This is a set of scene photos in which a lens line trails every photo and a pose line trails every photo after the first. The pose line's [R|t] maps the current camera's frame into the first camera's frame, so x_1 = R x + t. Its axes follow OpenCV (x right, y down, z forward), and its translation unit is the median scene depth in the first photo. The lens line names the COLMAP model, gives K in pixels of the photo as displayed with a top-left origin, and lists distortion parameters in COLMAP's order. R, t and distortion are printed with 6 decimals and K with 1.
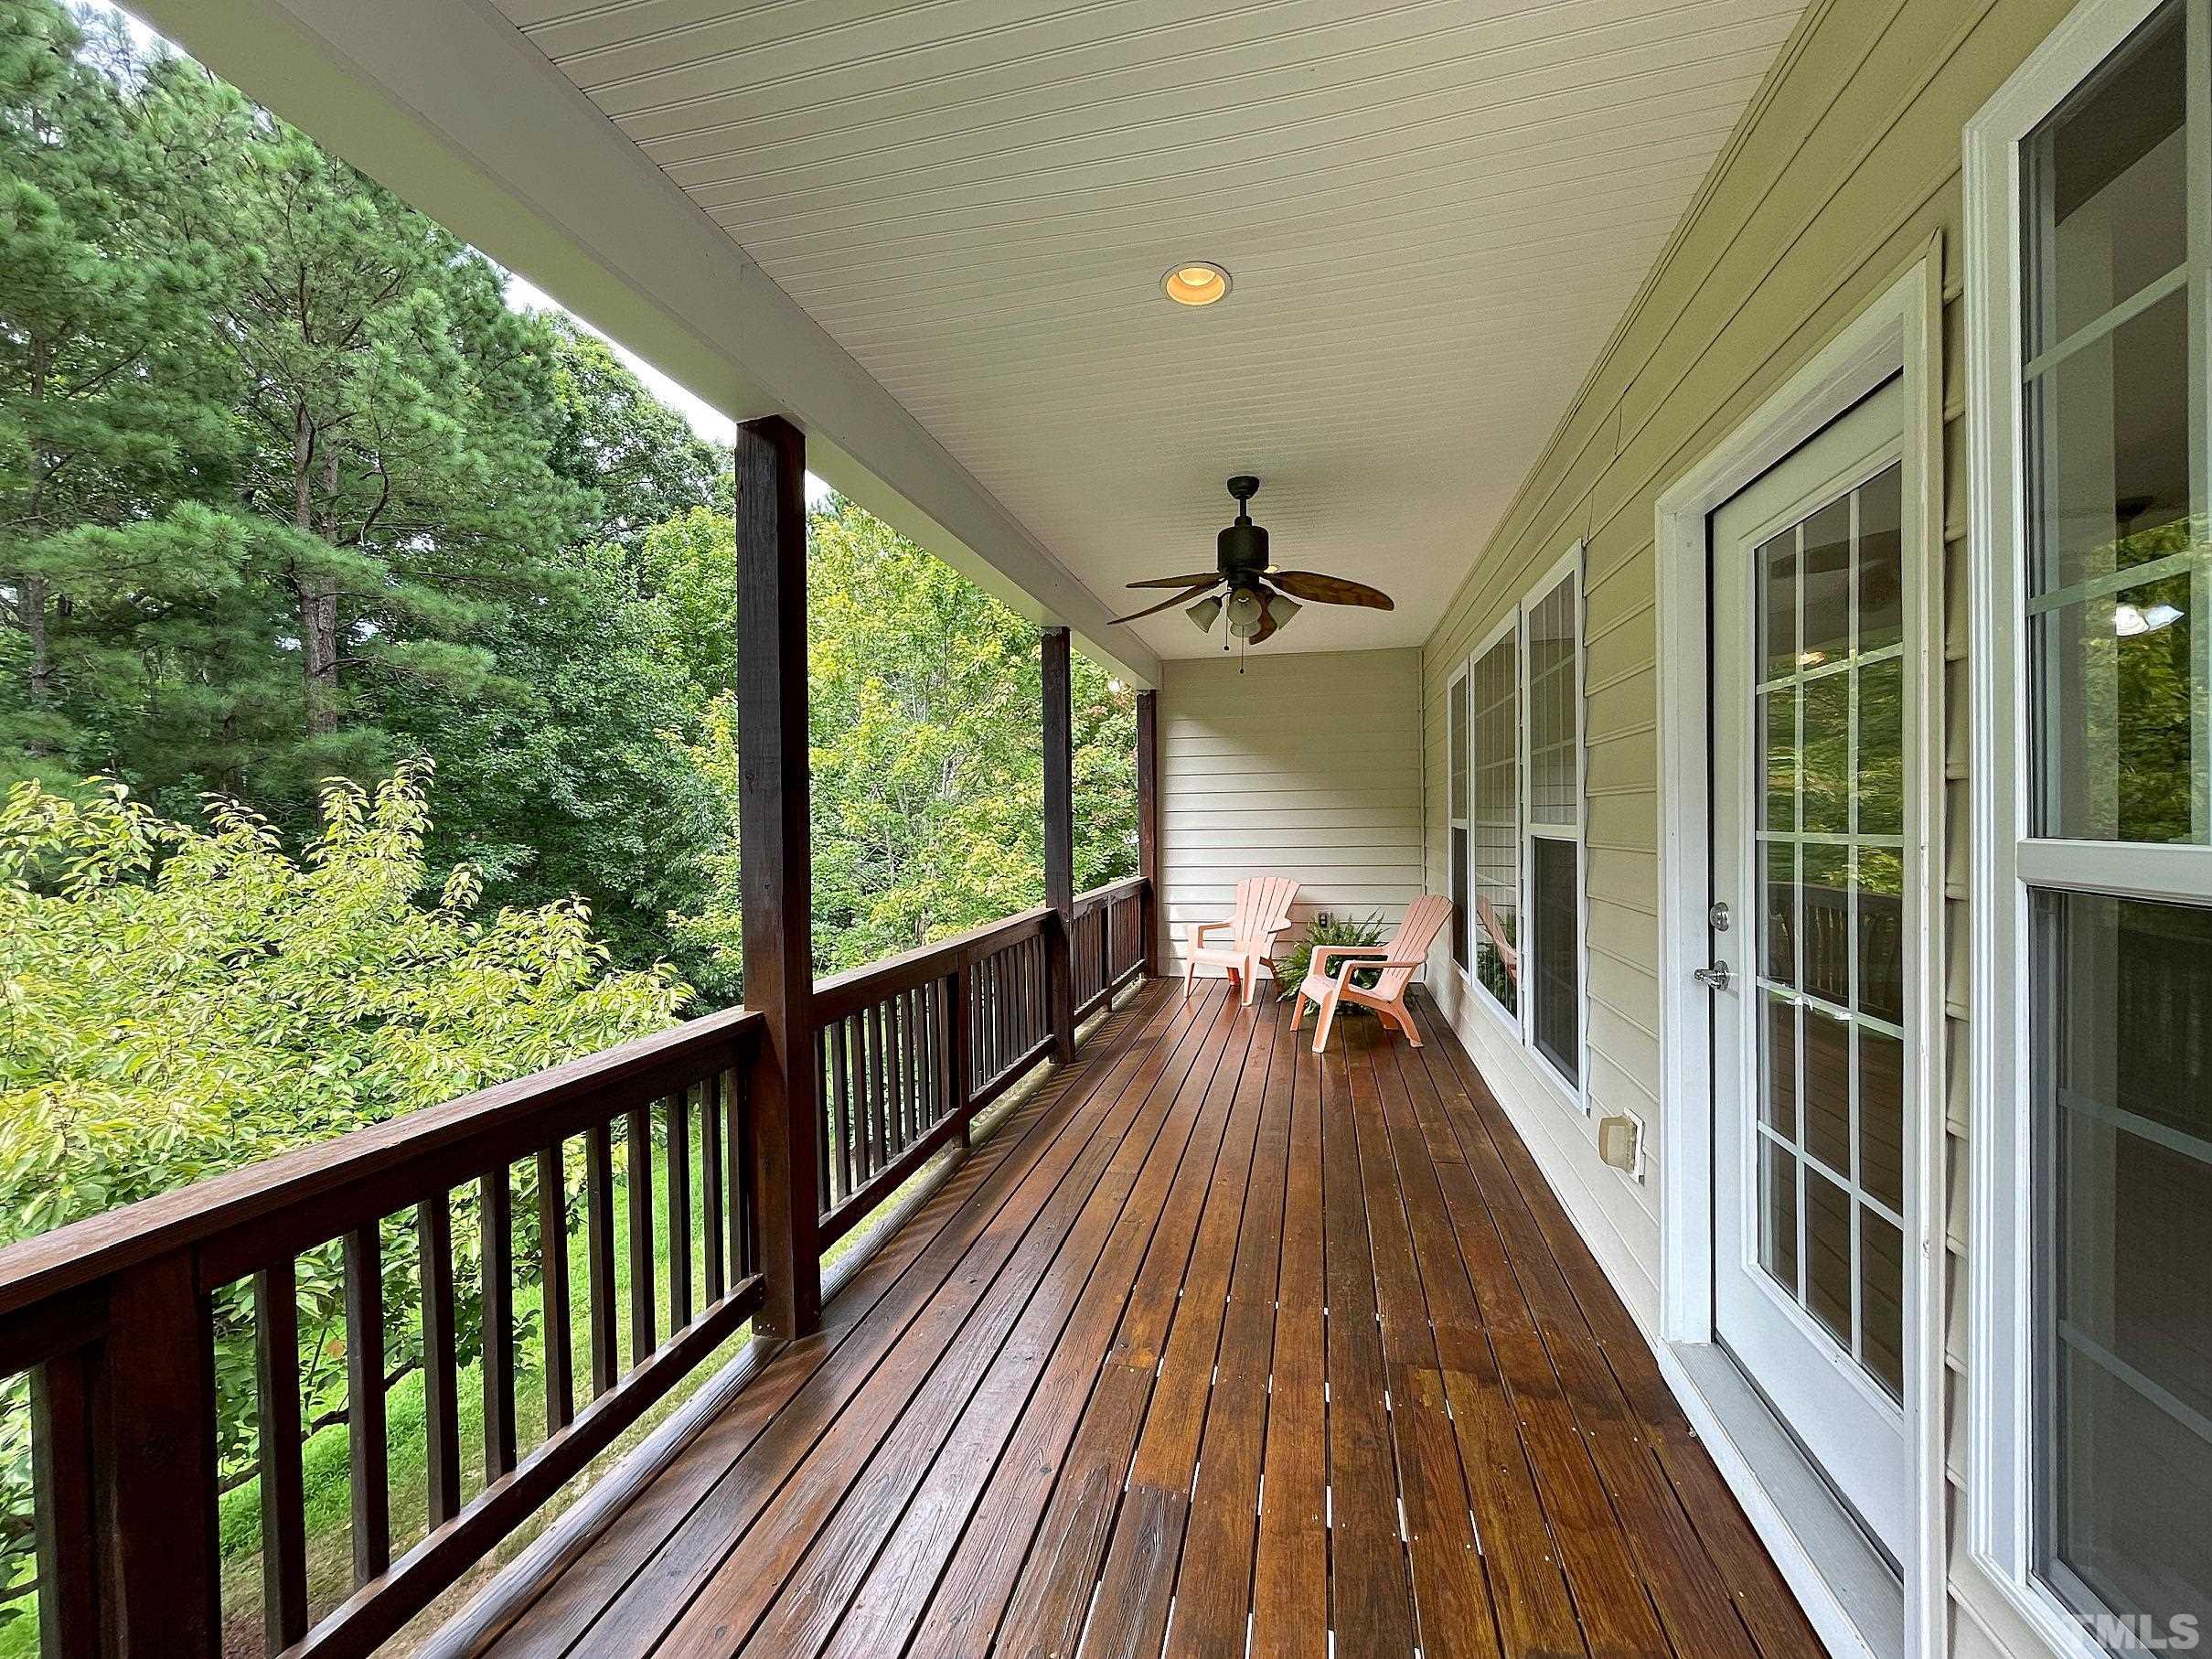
lens RADIAL K [[900.6, 0, 1109.4], [0, 900.6, 827.9], [0, 0, 1]] dist [-0.002837, -0.000435]
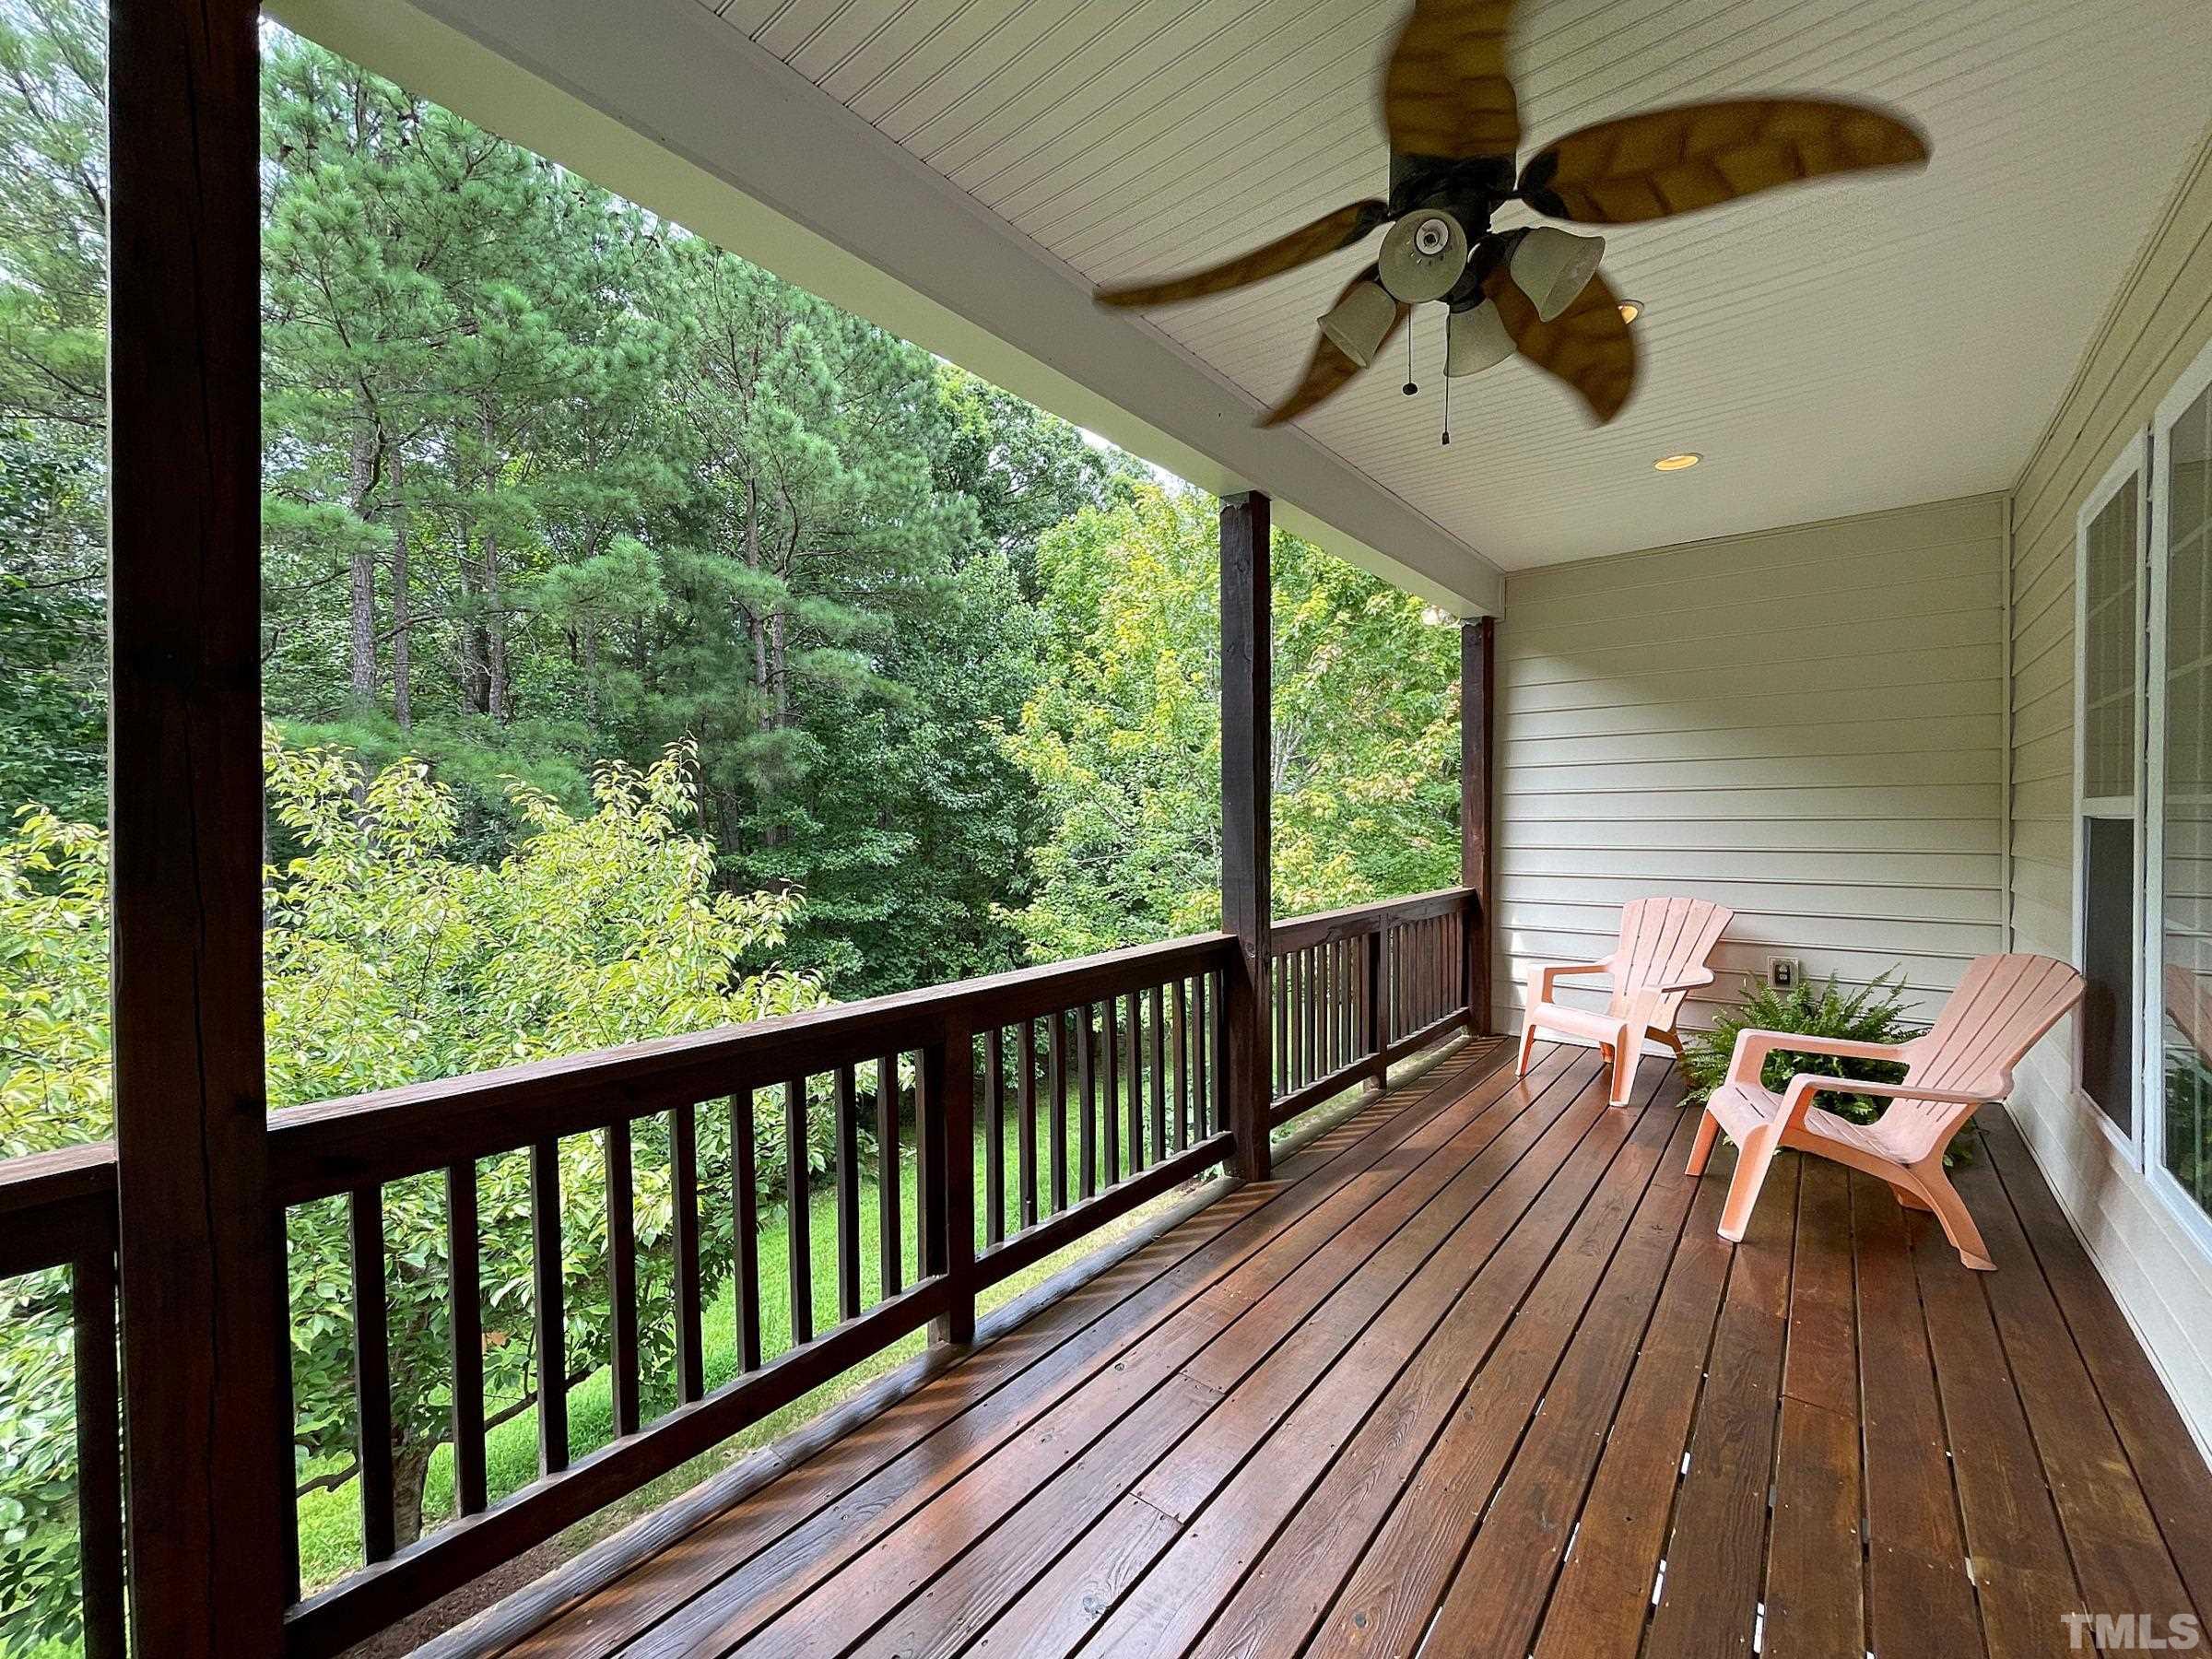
lens RADIAL K [[900.6, 0, 1109.4], [0, 900.6, 827.9], [0, 0, 1]] dist [-0.002837, -0.000435]
pose [[0.898692, 0.013224, -0.438380, 0.094475], [-0.011168, 0.999911, 0.007270, 0.006136], [0.438437, -0.001638, 0.898760, 0.262909]]
